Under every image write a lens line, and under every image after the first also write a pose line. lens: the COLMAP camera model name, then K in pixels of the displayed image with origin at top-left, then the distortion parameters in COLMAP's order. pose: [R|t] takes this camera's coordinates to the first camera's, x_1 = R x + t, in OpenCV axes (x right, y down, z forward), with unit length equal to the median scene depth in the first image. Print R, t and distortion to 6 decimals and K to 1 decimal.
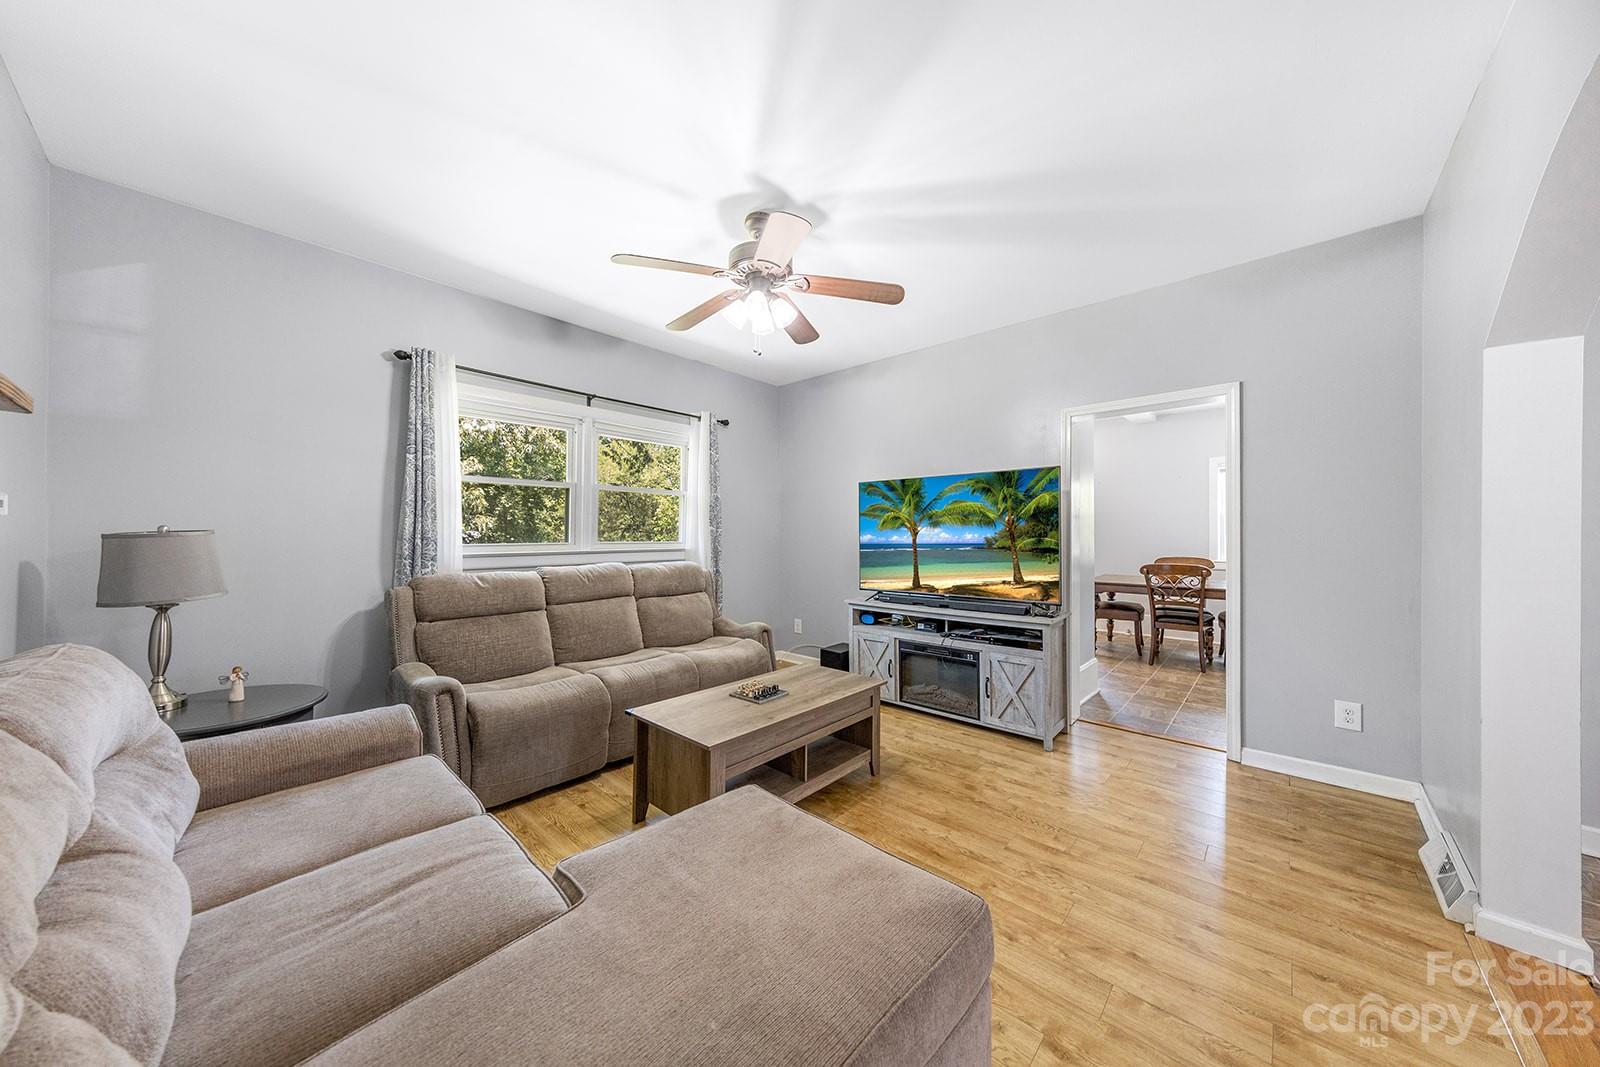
lens RADIAL K [[530.5, 0, 805.4], [0, 530.5, 520.9], [0, 0, 1]] dist [0.013419, 0.000057]
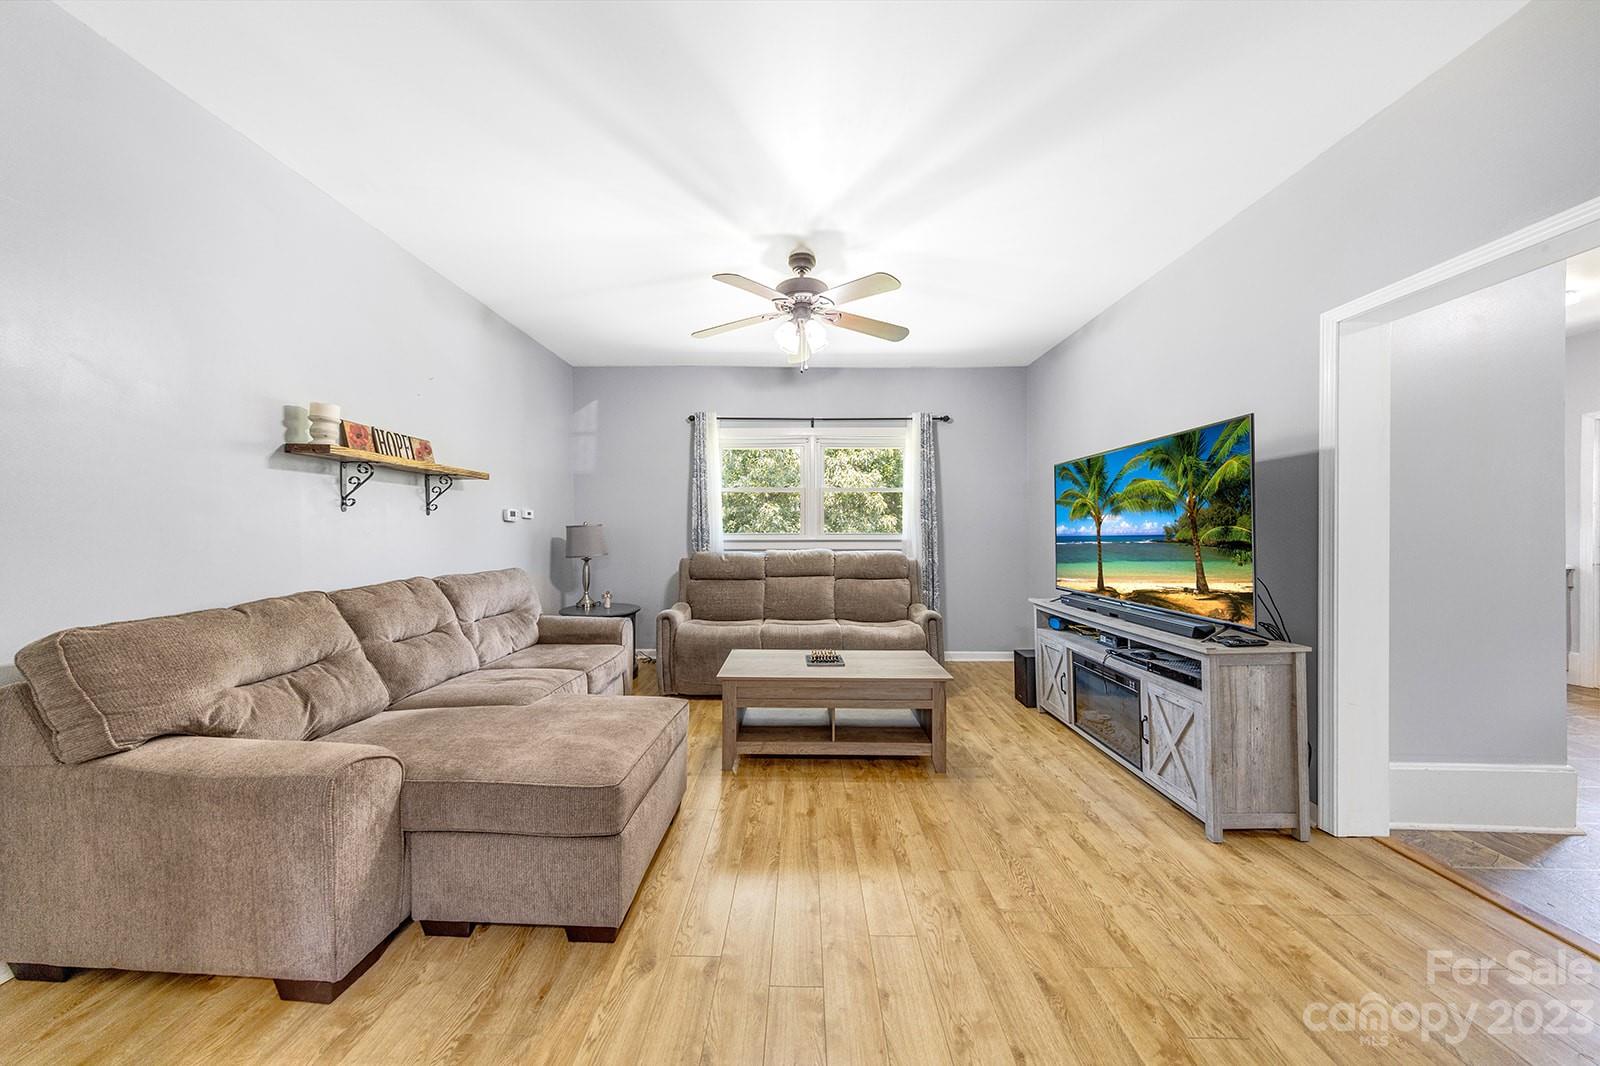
lens RADIAL K [[510.7, 0, 801.5], [0, 510.7, 522.6], [0, 0, 1]] dist [0.023717, -0.000009]
pose [[0.669714, -0.012850, -0.742508, 0.539519], [0.017767, 0.999841, -0.001278, 0.017672], [0.742406, -0.012336, 0.669836, 0.159069]]
